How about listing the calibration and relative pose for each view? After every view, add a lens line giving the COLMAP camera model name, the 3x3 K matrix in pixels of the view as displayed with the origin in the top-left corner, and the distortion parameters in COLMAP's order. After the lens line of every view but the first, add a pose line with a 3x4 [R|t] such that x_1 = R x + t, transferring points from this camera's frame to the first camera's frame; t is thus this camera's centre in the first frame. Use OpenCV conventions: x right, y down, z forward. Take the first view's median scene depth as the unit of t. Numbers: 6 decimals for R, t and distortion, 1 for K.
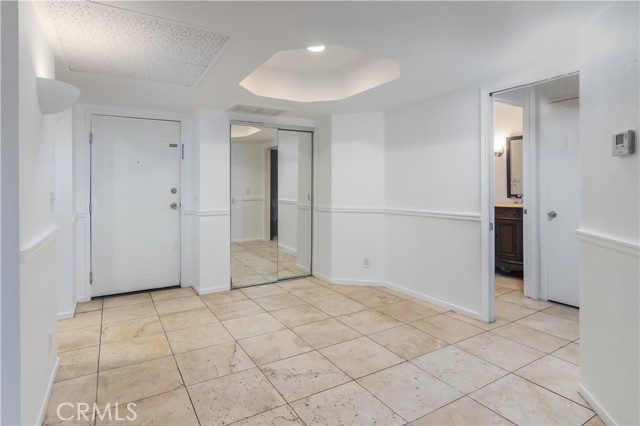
lens RADIAL K [[349.5, 0, 319.6], [0, 349.5, 182.8], [0, 0, 1]] dist [-0.004737, -0.000828]
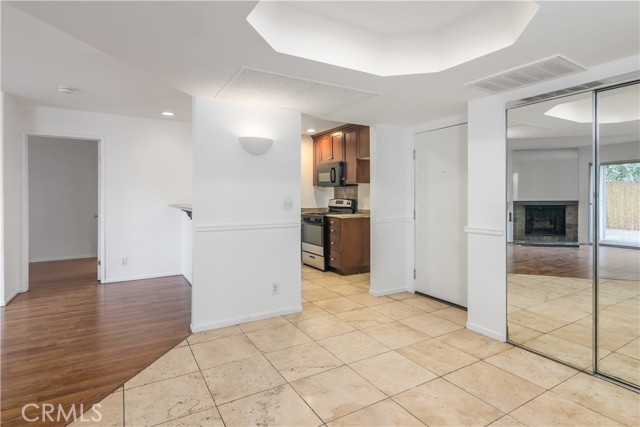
lens RADIAL K [[335.8, 0, 318.4], [0, 335.8, 199.7], [0, 0, 1]] dist [-0.004177, -0.000794]
pose [[-0.009244, 0.017615, -0.999802, 0.483402], [0.009440, 0.999802, 0.017528, -0.000047], [0.999913, -0.009276, -0.009409, 0.710701]]
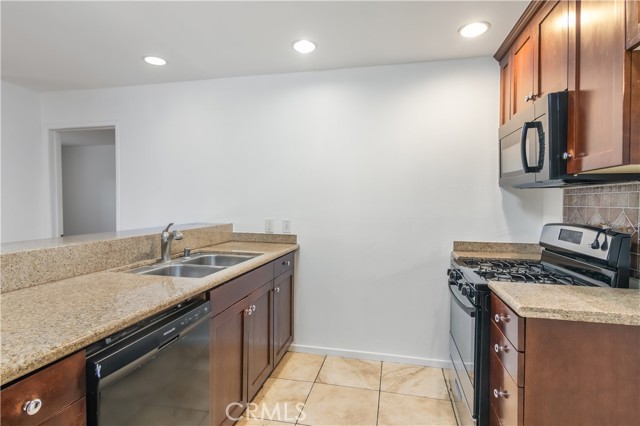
lens RADIAL K [[335.8, 0, 318.4], [0, 335.8, 199.2], [0, 0, 1]] dist [-0.004177, -0.000794]
pose [[-0.684091, -0.003631, -0.729387, -0.540167], [0.005065, 0.999940, -0.009728, -0.010183], [0.729379, -0.010349, -0.684032, 0.867891]]
